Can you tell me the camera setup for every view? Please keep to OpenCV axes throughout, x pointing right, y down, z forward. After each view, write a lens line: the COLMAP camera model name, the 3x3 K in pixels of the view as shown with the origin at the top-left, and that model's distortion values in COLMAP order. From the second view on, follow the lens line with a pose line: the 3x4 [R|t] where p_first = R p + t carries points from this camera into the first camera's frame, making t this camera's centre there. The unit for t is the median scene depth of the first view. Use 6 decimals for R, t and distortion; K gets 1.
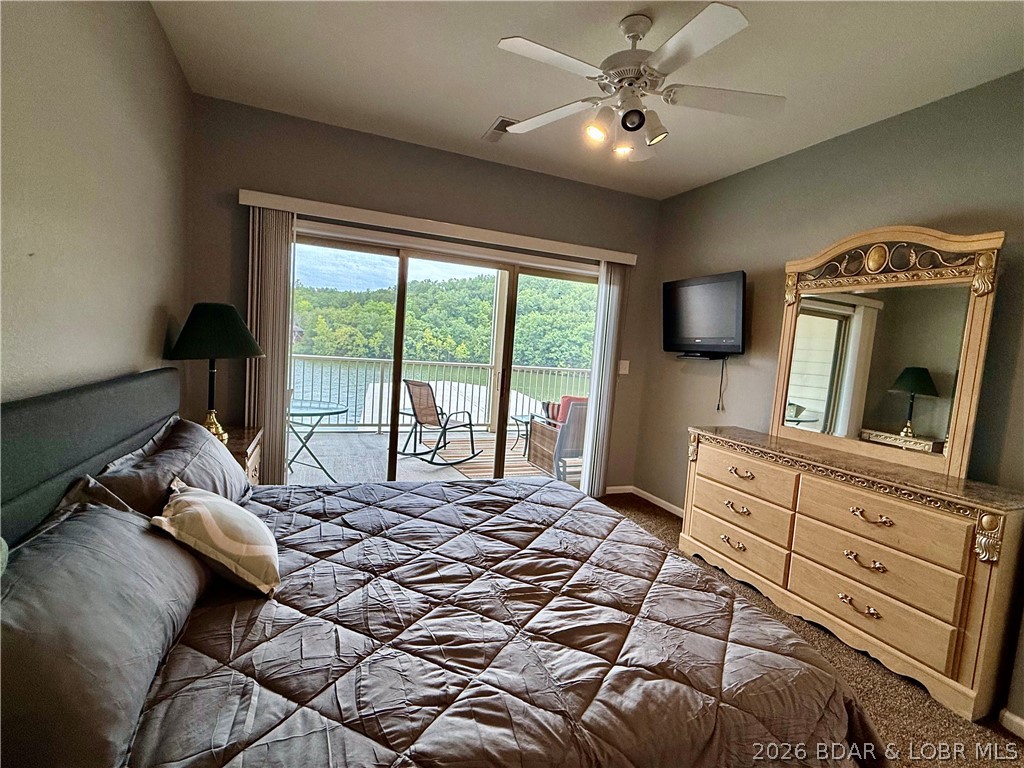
lens RADIAL K [[485.6, 0, 512.0], [0, 485.6, 384.0], [0, 0, 1]] dist [0.003395, 0.000548]
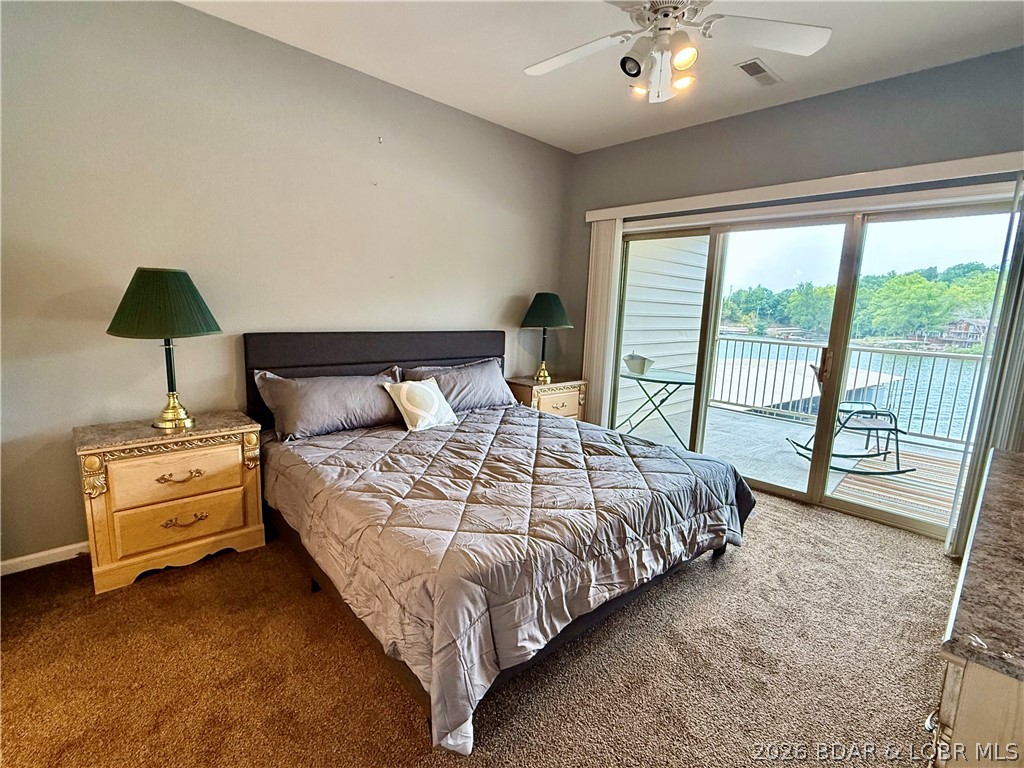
lens RADIAL K [[485.6, 0, 512.0], [0, 485.6, 384.0], [0, 0, 1]] dist [0.003395, 0.000548]
pose [[0.359161, 0.093926, -0.928537, 0.982288], [-0.089652, 0.993794, 0.065849, 0.039466], [0.928959, 0.059595, 0.365353, 0.404241]]
